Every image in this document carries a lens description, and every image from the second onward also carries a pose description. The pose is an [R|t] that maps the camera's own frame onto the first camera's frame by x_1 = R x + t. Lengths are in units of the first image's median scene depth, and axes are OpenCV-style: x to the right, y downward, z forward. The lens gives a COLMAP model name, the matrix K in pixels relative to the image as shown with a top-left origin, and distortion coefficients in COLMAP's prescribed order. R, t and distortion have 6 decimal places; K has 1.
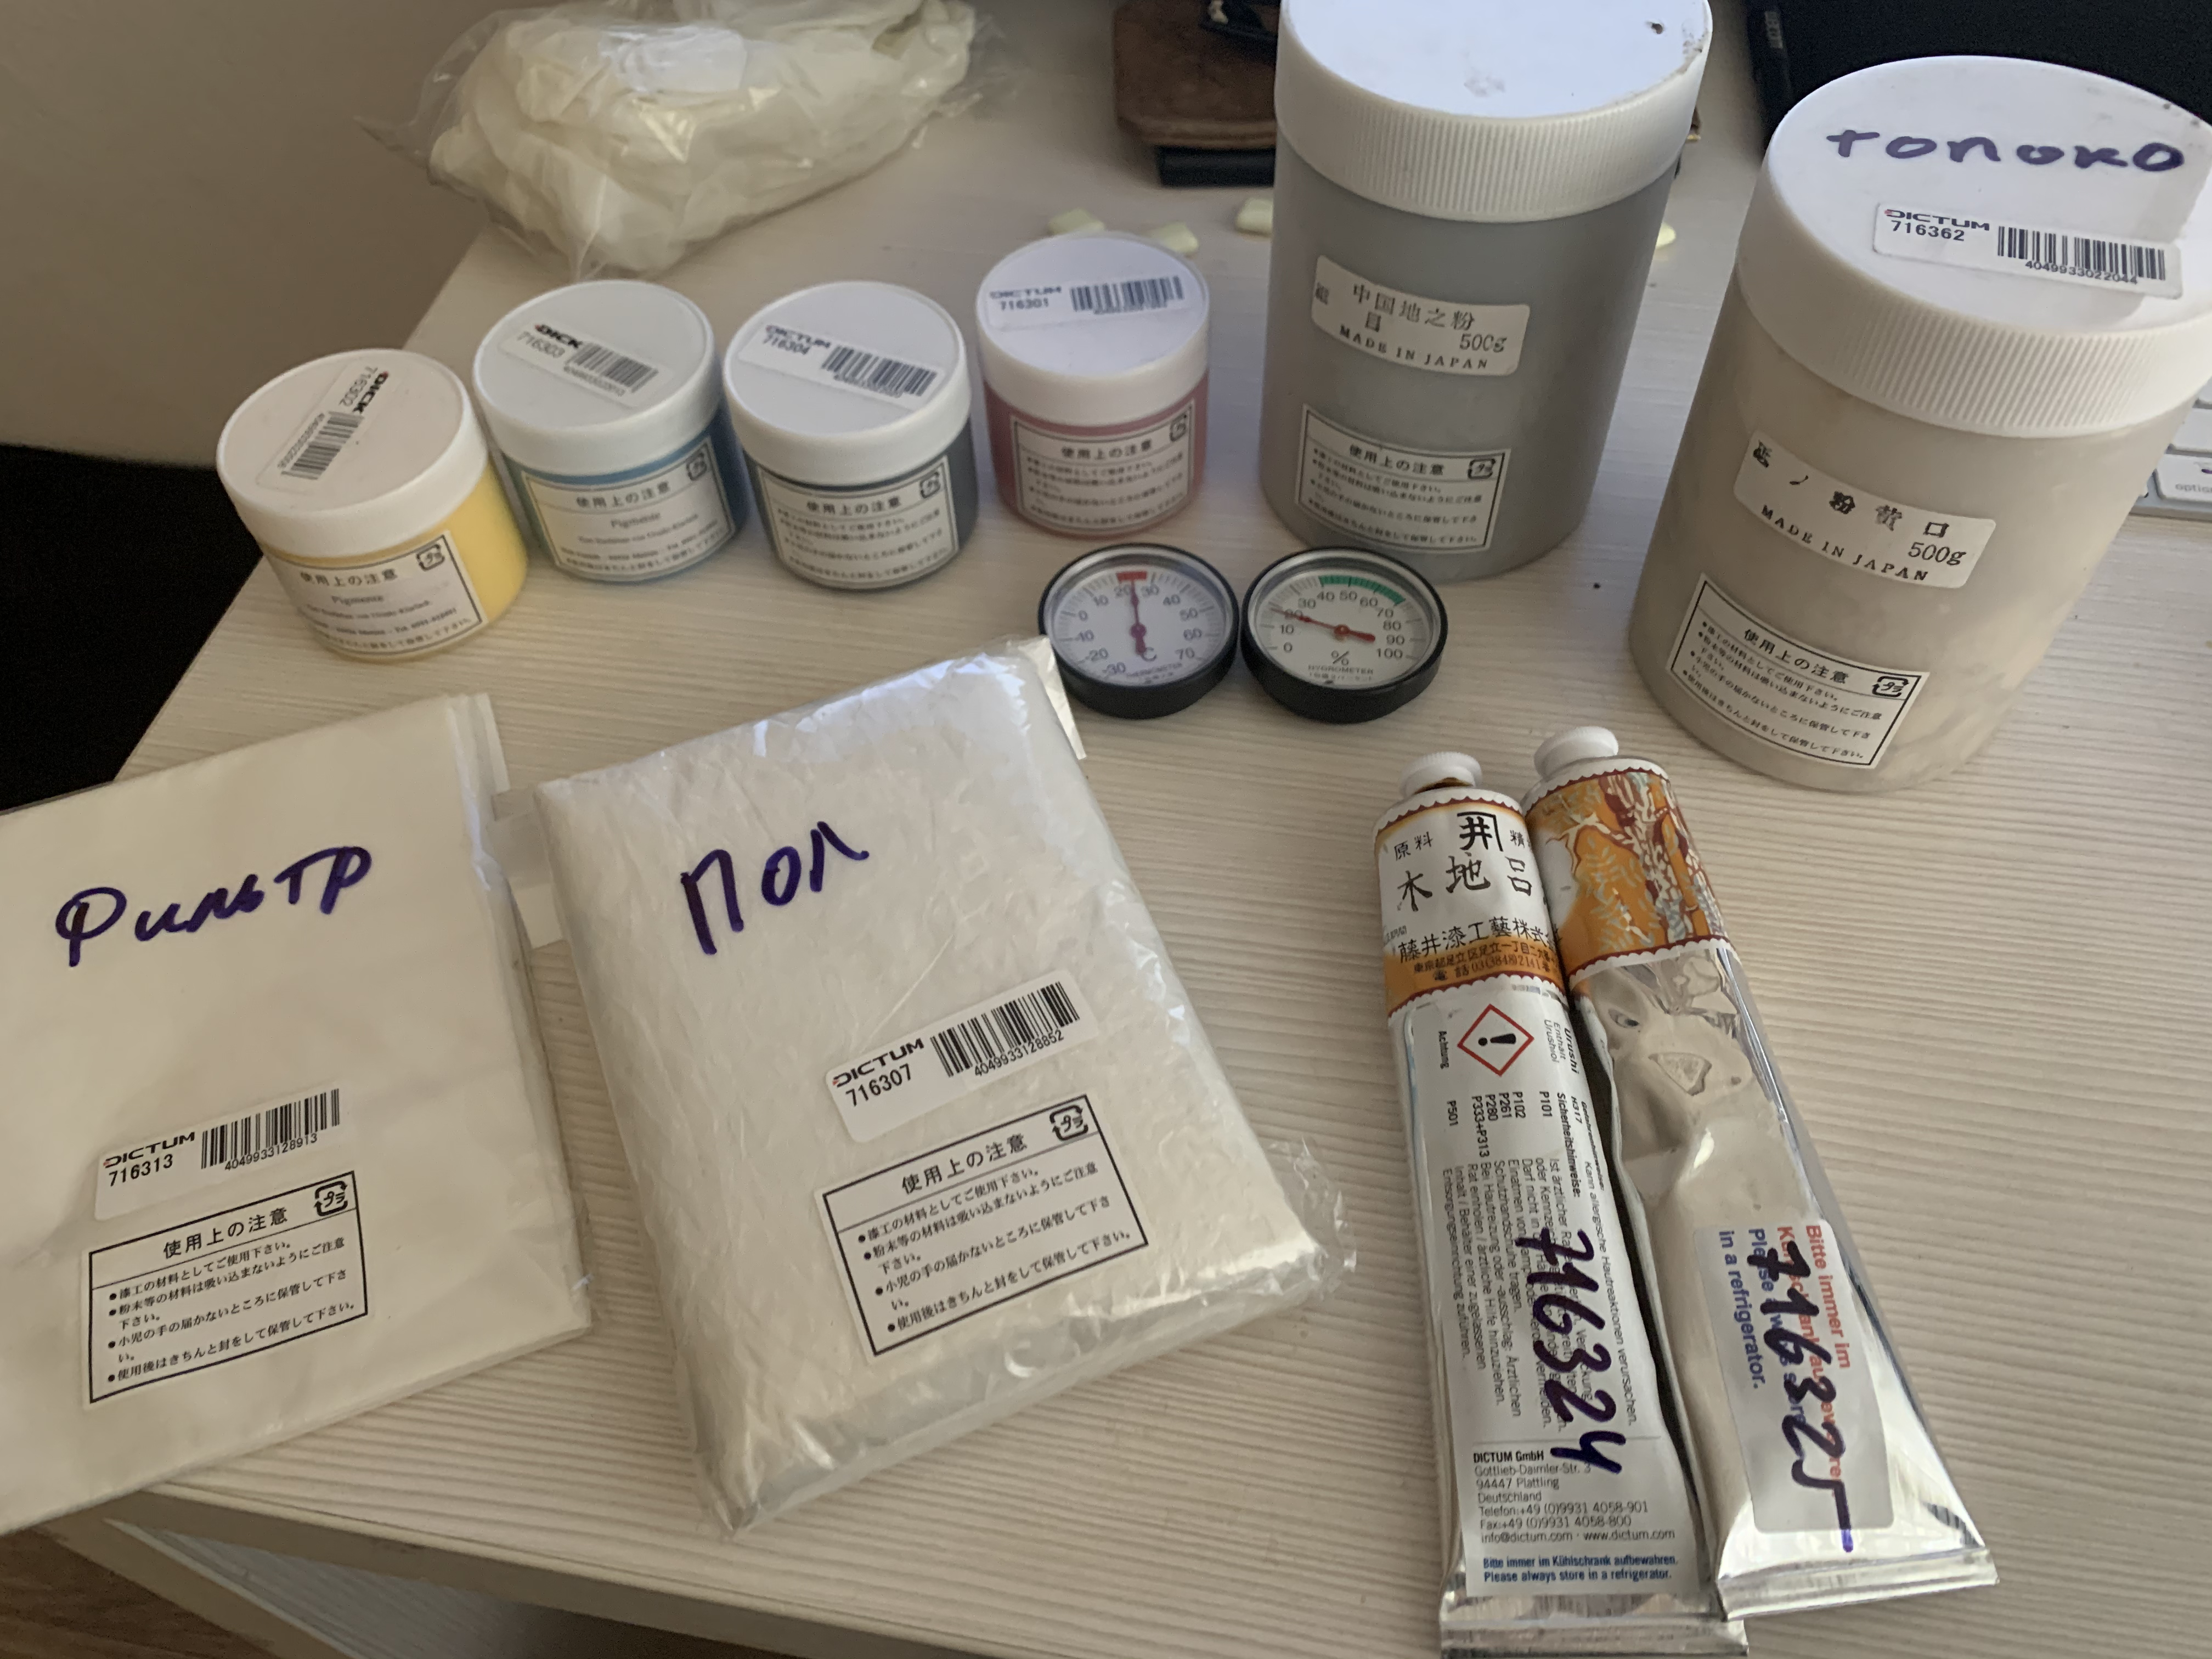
lens RADIAL K [[1663.8, 0, 1099.7], [0, 1663.8, 800.0], [0, 0, 1]] dist [0.023645, -0.007447]
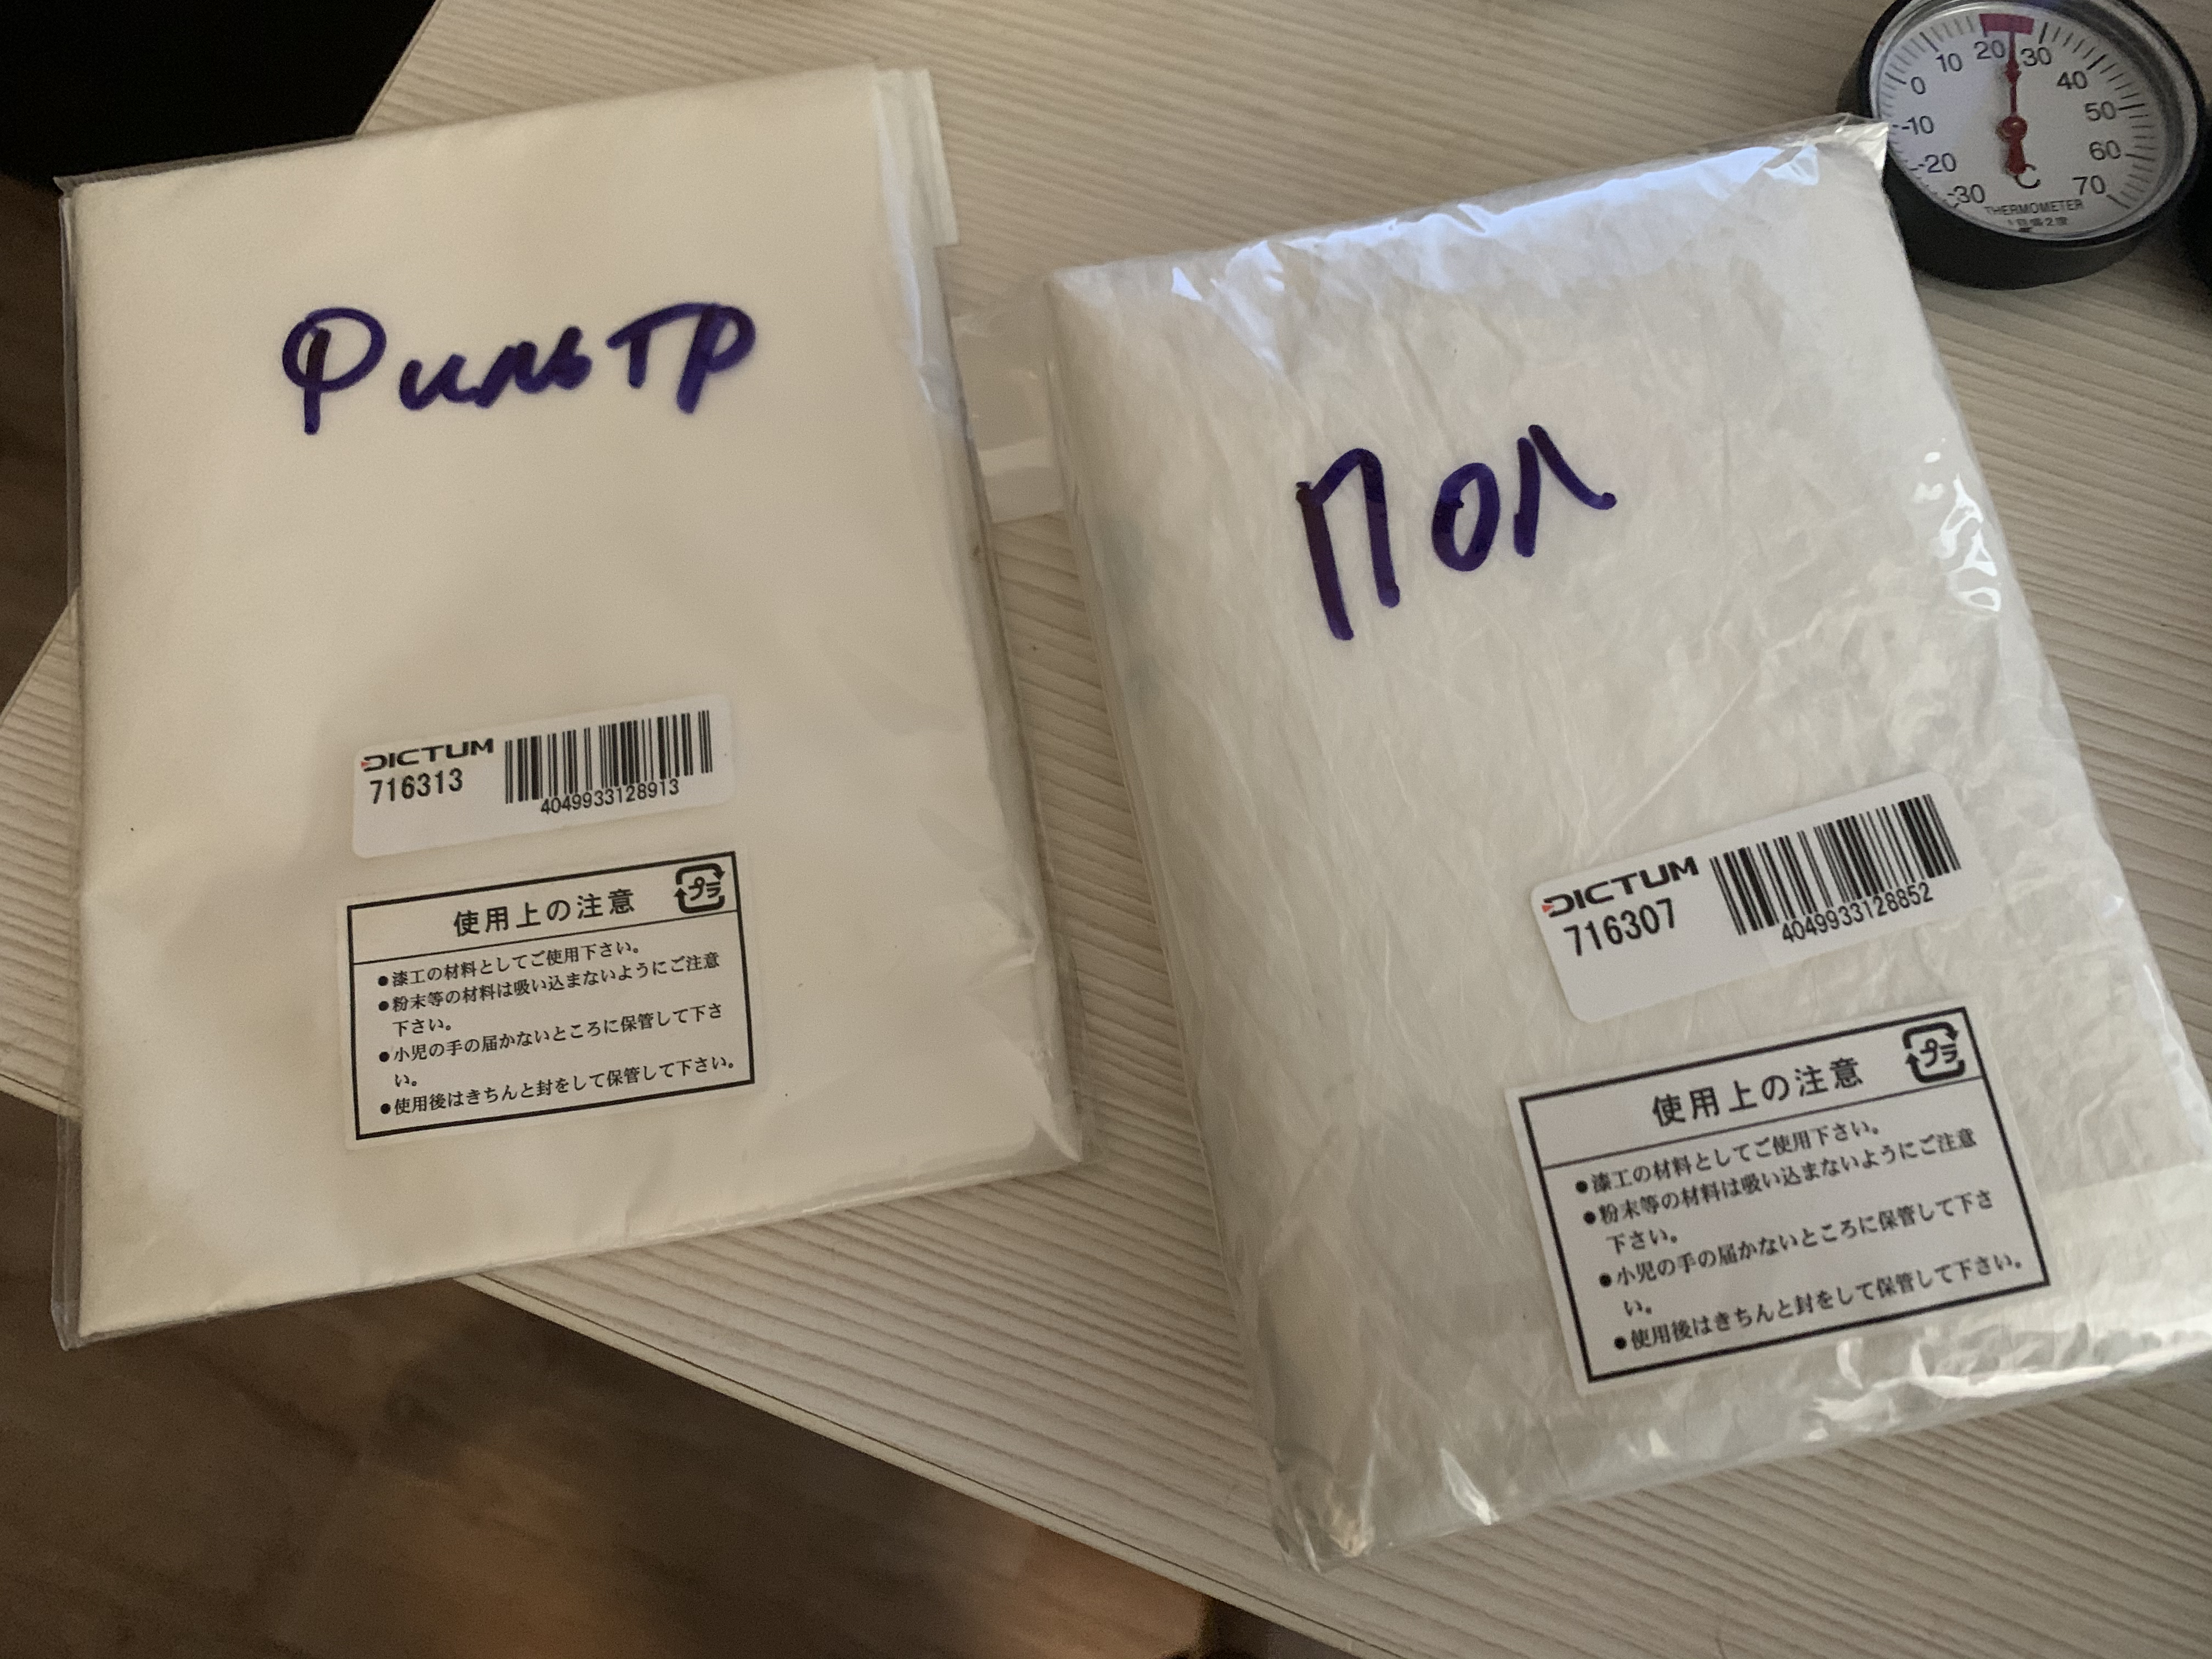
lens RADIAL K [[1735.2, 0, 1152.1], [0, 1735.2, 743.8], [0, 0, 1]] dist [0.003991, -0.003658]
pose [[0.983940, 0.175315, -0.033557, -0.267298], [-0.155093, 0.932745, 0.325473, -0.062198], [0.088361, -0.315042, 0.944956, 0.385271]]
